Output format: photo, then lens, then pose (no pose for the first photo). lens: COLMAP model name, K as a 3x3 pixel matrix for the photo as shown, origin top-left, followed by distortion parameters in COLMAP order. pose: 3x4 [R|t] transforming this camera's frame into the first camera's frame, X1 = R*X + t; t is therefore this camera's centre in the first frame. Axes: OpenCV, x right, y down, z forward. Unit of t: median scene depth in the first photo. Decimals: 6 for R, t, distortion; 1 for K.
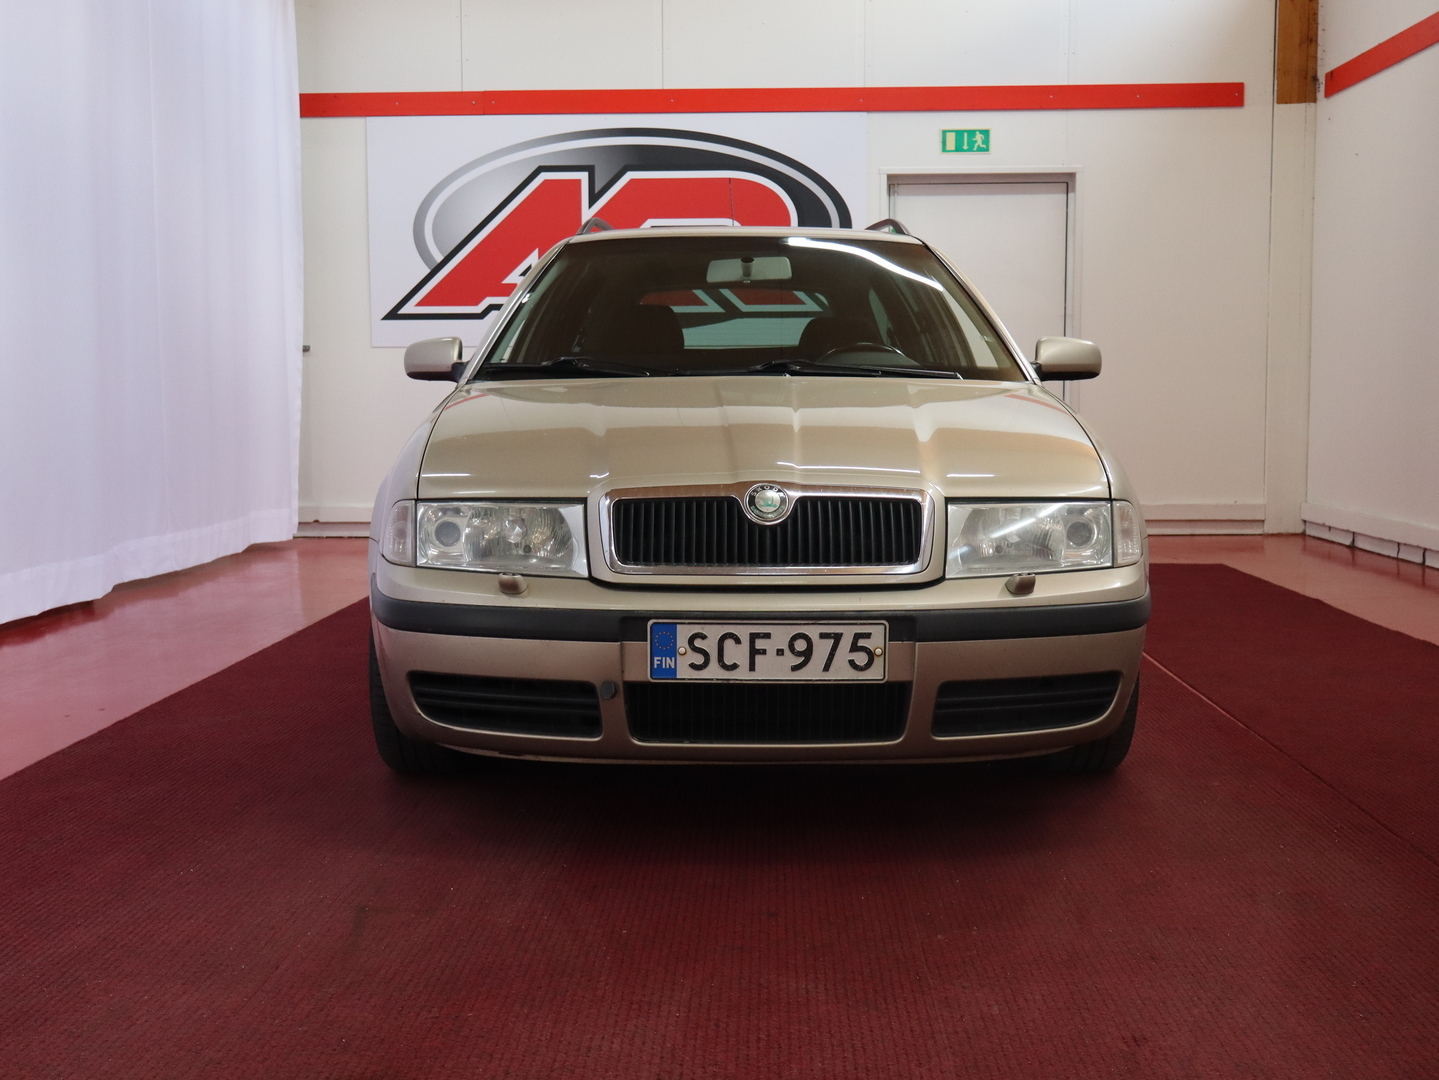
lens RADIAL K [[1617.8, 0, 719.5], [0, 1617.8, 540.0], [0, 0, 1]] dist [-0.000507, 0.016130]
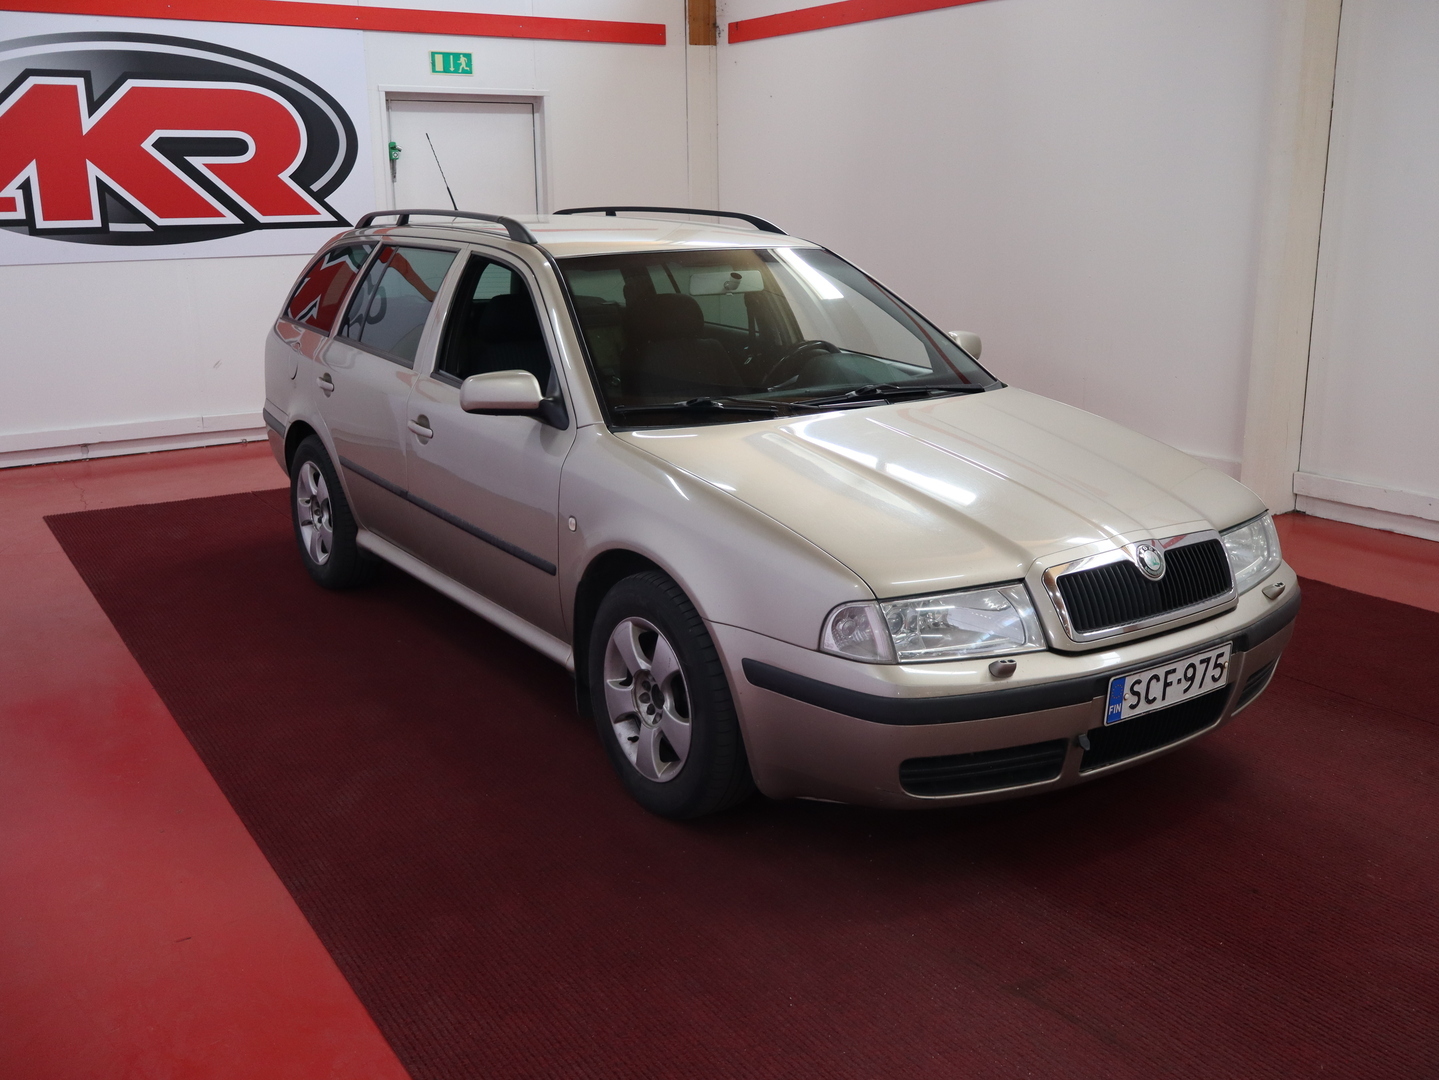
lens RADIAL K [[1325.9, 0, 719.5], [0, 1325.9, 540.0], [0, 0, 1]] dist [0.022241, -0.030655]
pose [[0.827773, -0.149089, 0.540893, -0.239240], [0.063224, 0.982695, 0.174108, -0.071930], [-0.557490, -0.109924, 0.822874, 0.108776]]
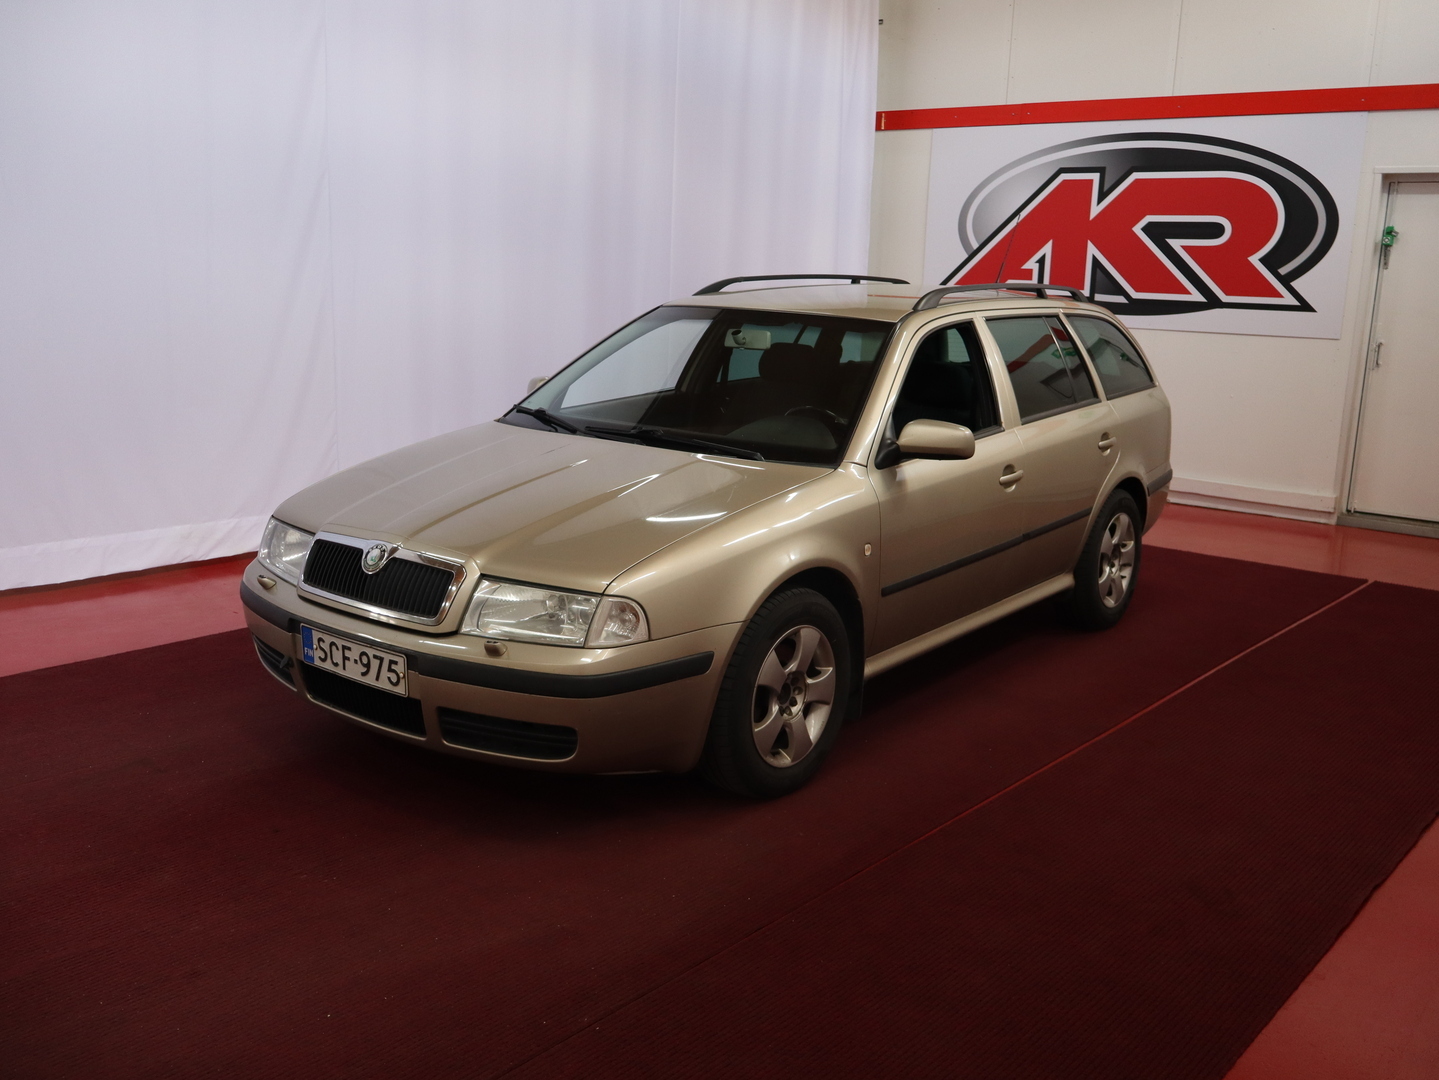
lens RADIAL K [[1325.9, 0, 719.5], [0, 1325.9, 540.0], [0, 0, 1]] dist [0.022241, -0.030655]
pose [[0.797966, 0.155235, -0.582367, 0.295899], [-0.096090, 0.986669, 0.131342, -0.068935], [0.594993, -0.048847, 0.802245, 0.069901]]
